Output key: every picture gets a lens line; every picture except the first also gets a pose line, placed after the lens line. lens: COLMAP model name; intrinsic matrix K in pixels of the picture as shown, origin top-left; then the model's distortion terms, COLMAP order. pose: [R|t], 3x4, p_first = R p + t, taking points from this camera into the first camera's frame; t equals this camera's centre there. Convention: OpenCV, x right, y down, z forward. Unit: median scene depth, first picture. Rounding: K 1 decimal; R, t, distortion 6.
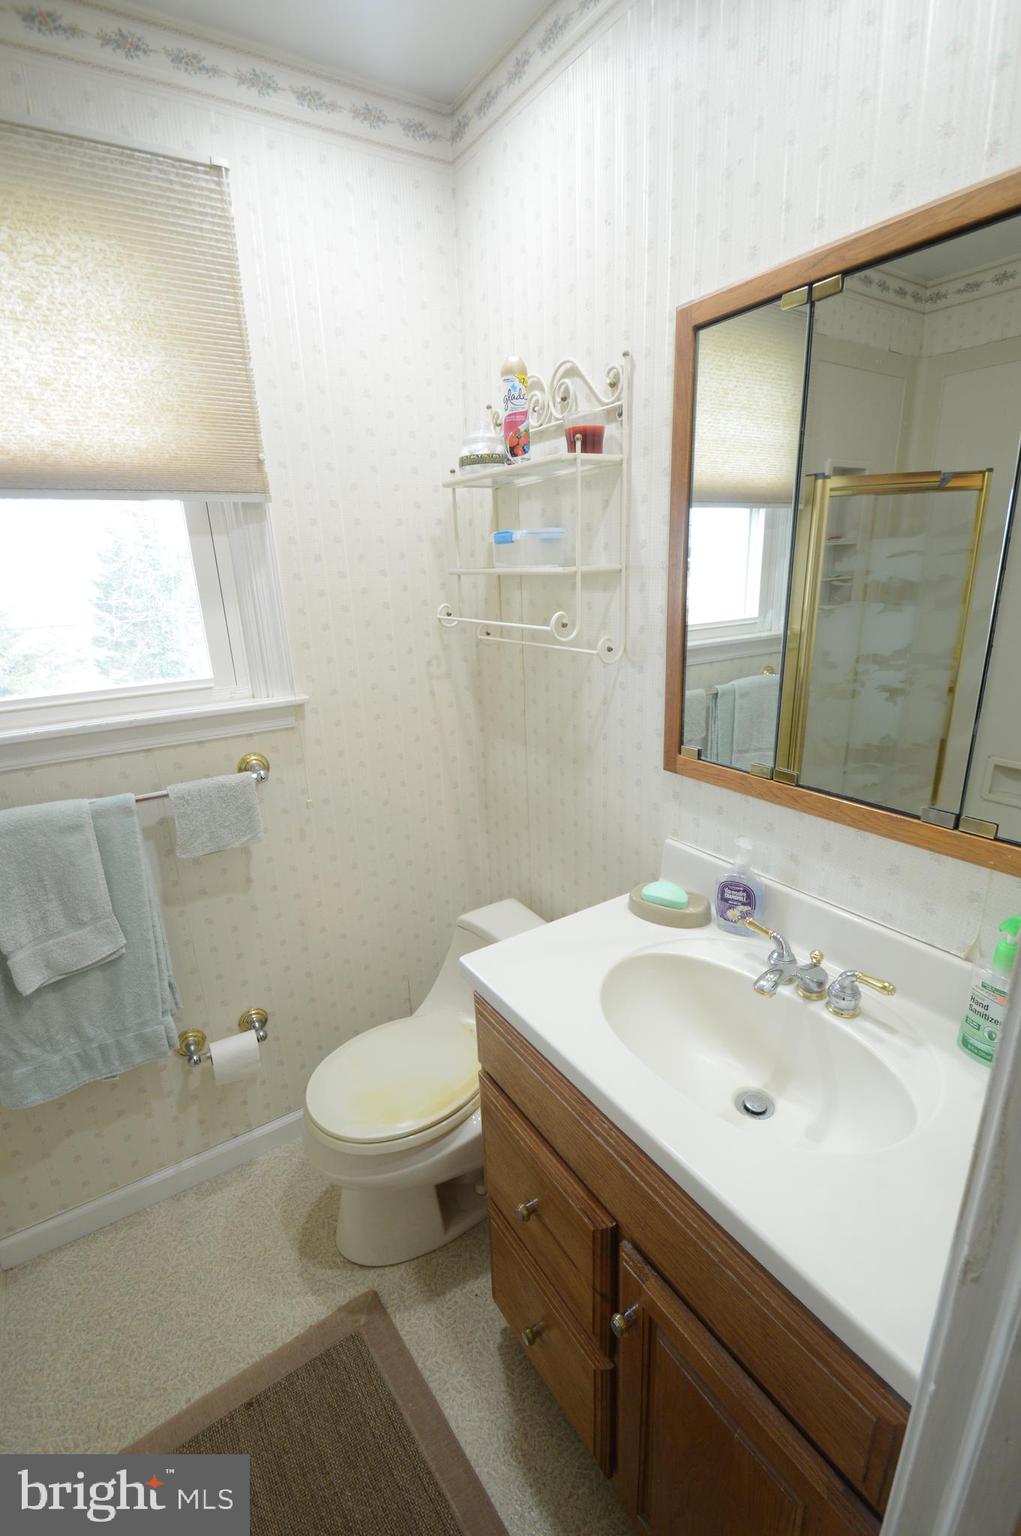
lens RADIAL K [[683.5, 0, 517.4], [0, 683.5, 783.3], [0, 0, 1]] dist [0.012041, -0.017495]
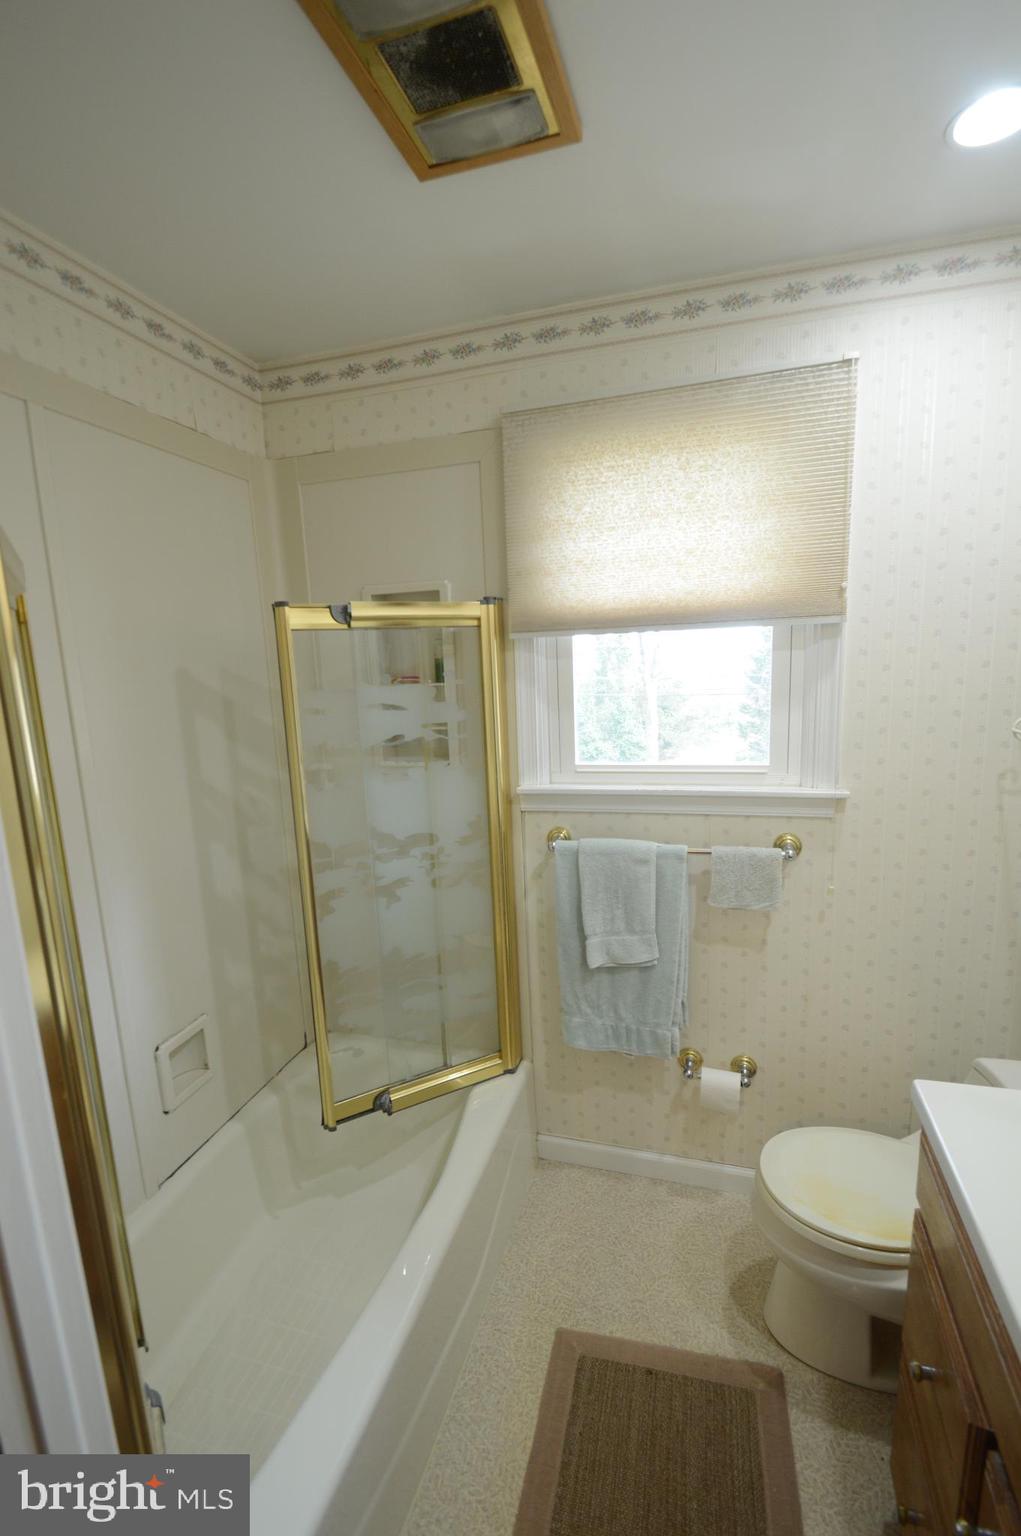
lens RADIAL K [[683.5, 0, 517.4], [0, 683.5, 783.3], [0, 0, 1]] dist [0.012041, -0.017495]
pose [[0.647926, 0.143650, -0.748035, 0.176803], [-0.218937, 0.975736, -0.002260, -0.026838], [0.729560, 0.165237, 0.663655, -0.110092]]
